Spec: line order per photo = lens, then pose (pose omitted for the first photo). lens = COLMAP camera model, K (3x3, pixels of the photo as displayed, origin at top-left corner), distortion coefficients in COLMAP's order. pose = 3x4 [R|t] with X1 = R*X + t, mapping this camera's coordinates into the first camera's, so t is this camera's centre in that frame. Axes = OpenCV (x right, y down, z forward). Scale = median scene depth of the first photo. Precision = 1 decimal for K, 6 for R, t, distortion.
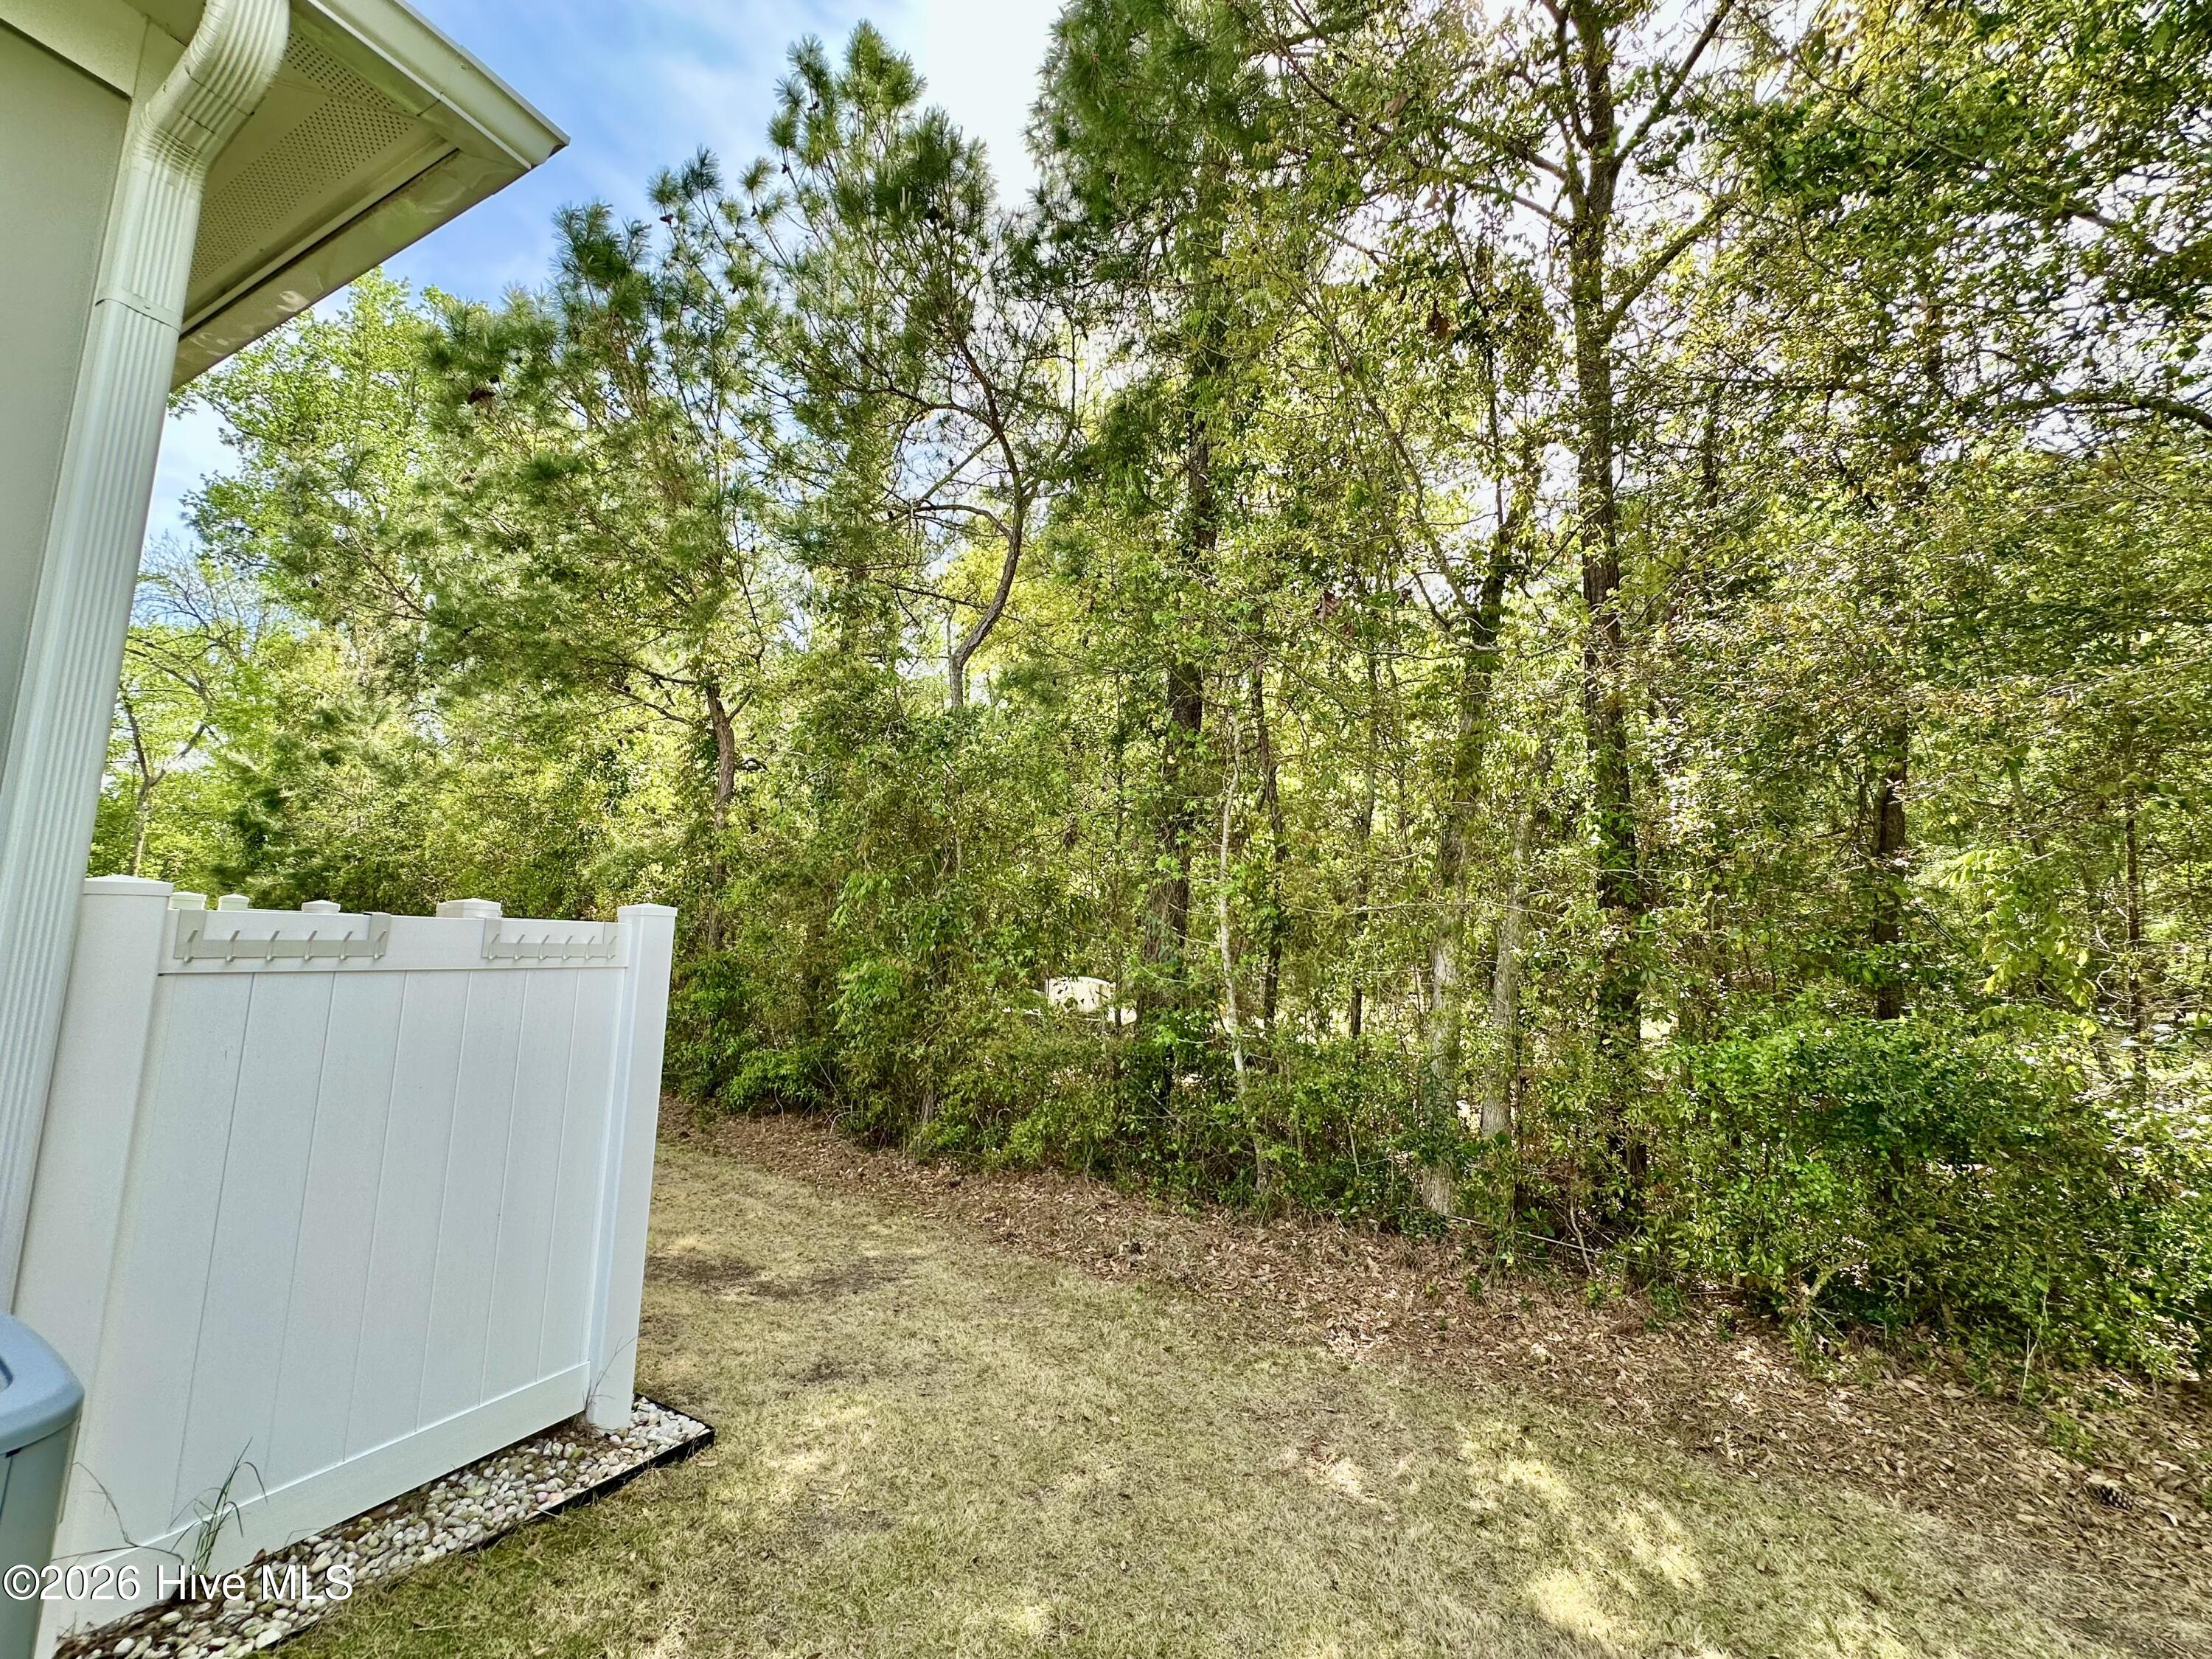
lens RADIAL K [[882.9, 0, 1100.3], [0, 882.9, 831.5], [0, 0, 1]] dist [-0.001472, 0.000088]
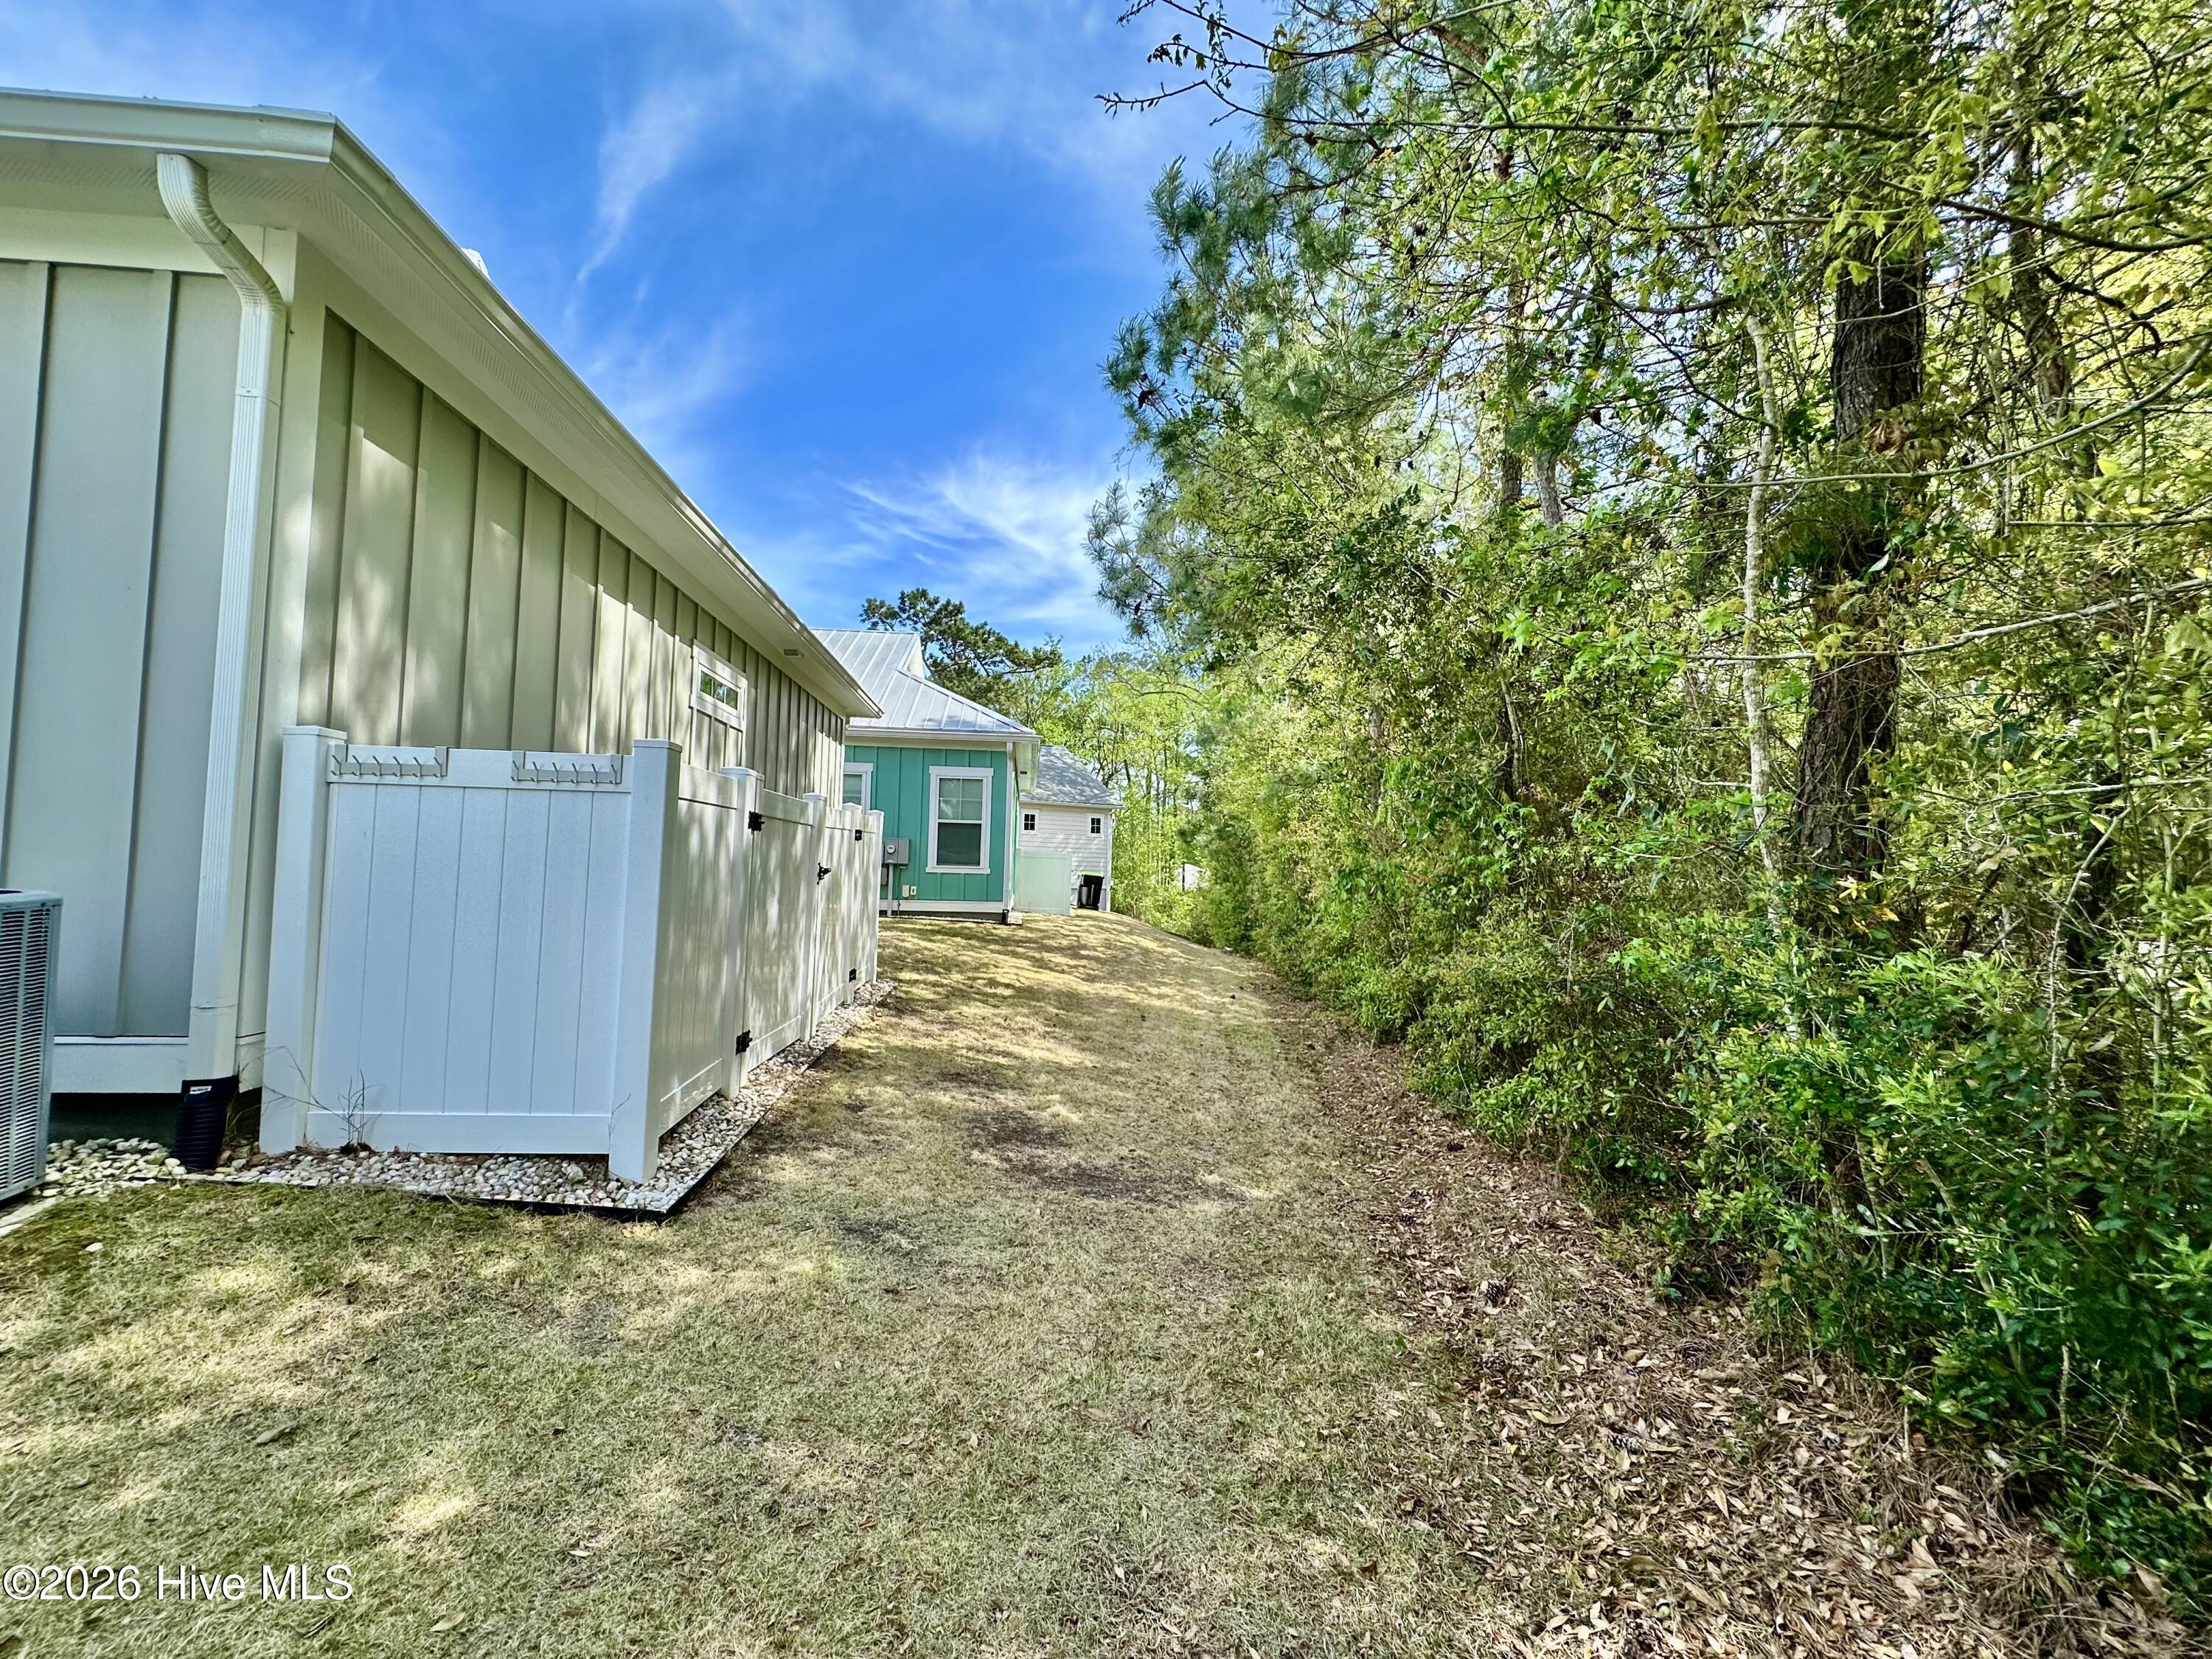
lens RADIAL K [[882.9, 0, 1096.4], [0, 882.9, 830.8], [0, 0, 1]] dist [-0.001472, 0.000088]
pose [[0.520584, -0.057177, -0.851894, 0.561603], [0.093171, 0.995601, -0.009886, 0.200632], [0.848712, -0.074225, 0.523621, 0.665600]]
